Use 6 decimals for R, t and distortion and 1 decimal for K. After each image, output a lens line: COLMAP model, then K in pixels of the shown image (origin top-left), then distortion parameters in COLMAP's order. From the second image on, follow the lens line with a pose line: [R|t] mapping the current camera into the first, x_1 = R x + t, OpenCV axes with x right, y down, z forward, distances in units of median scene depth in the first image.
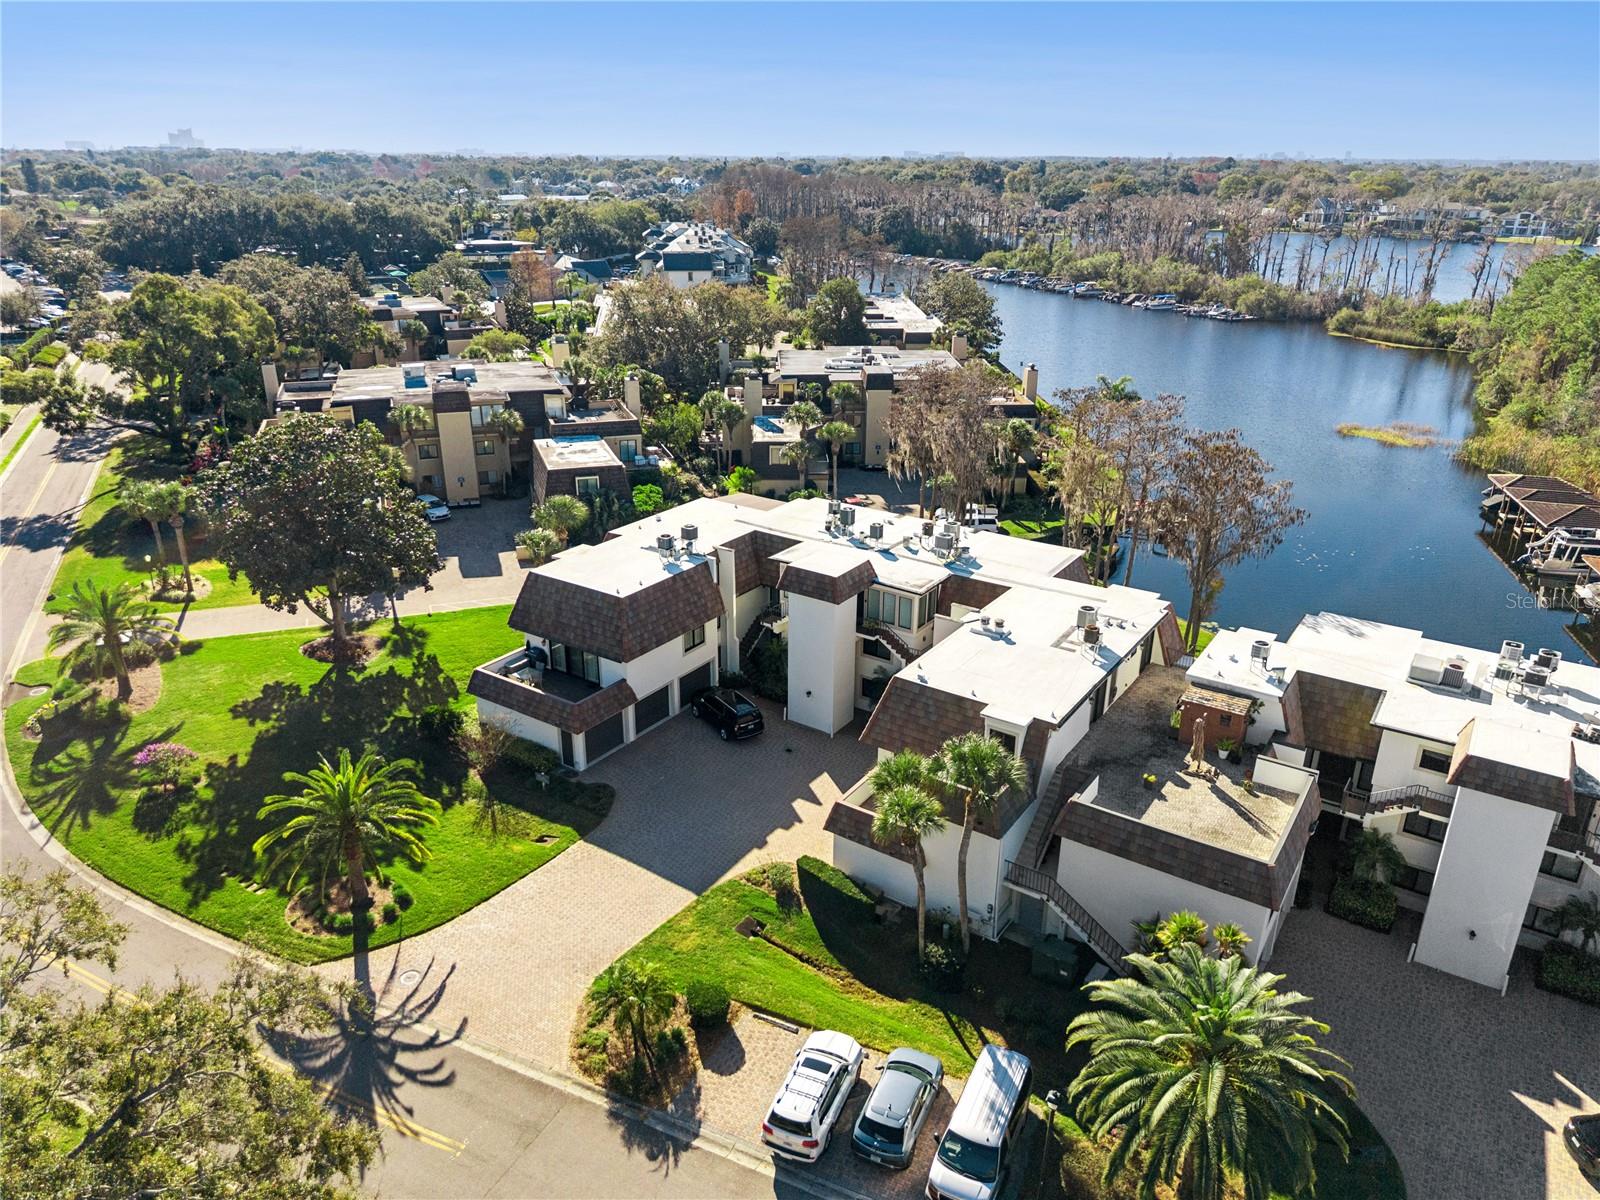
lens RADIAL K [[1086.1, 0, 796.6], [0, 1086.1, 573.1], [0, 0, 1]] dist [0.036054, -0.053788]
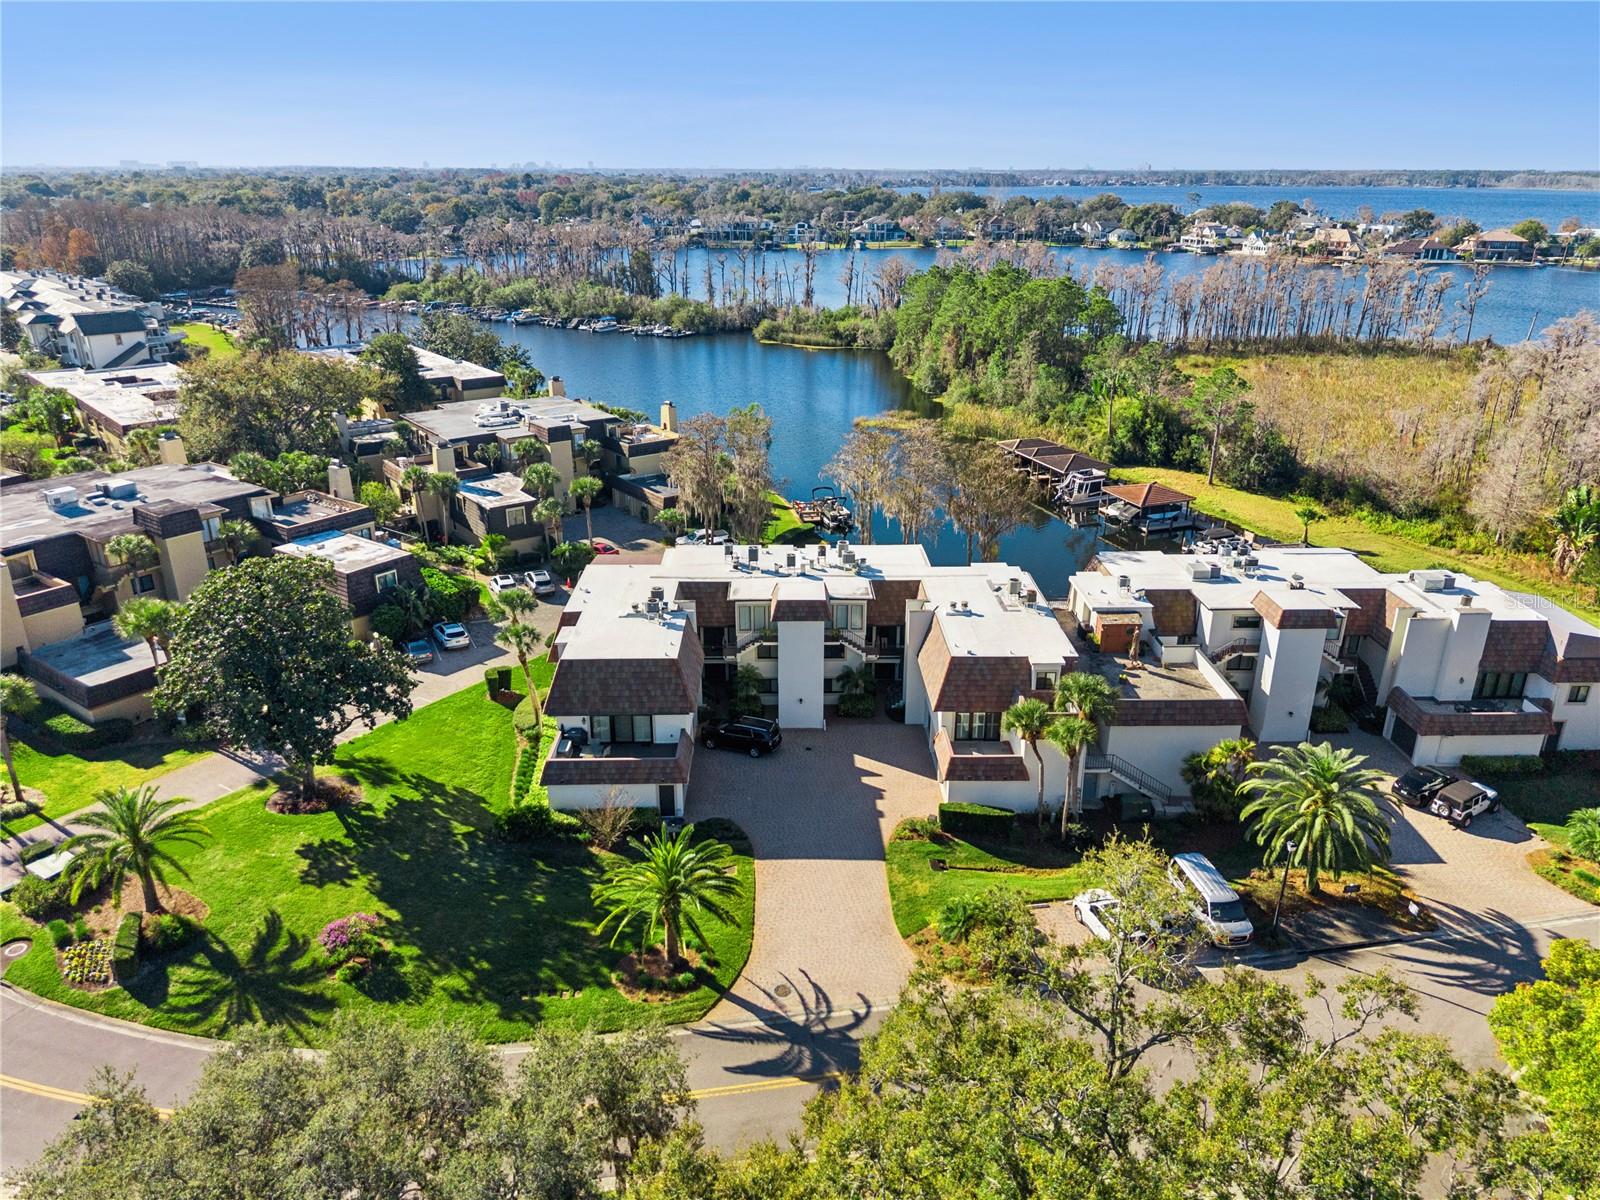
lens RADIAL K [[1086.1, 0, 796.6], [0, 1086.1, 573.1], [0, 0, 1]] dist [0.036054, -0.053788]
pose [[0.820033, -0.202756, 0.535197, -0.599682], [0.207711, 0.976818, 0.051804, -0.090174], [-0.533293, 0.068685, 0.843138, -0.027894]]
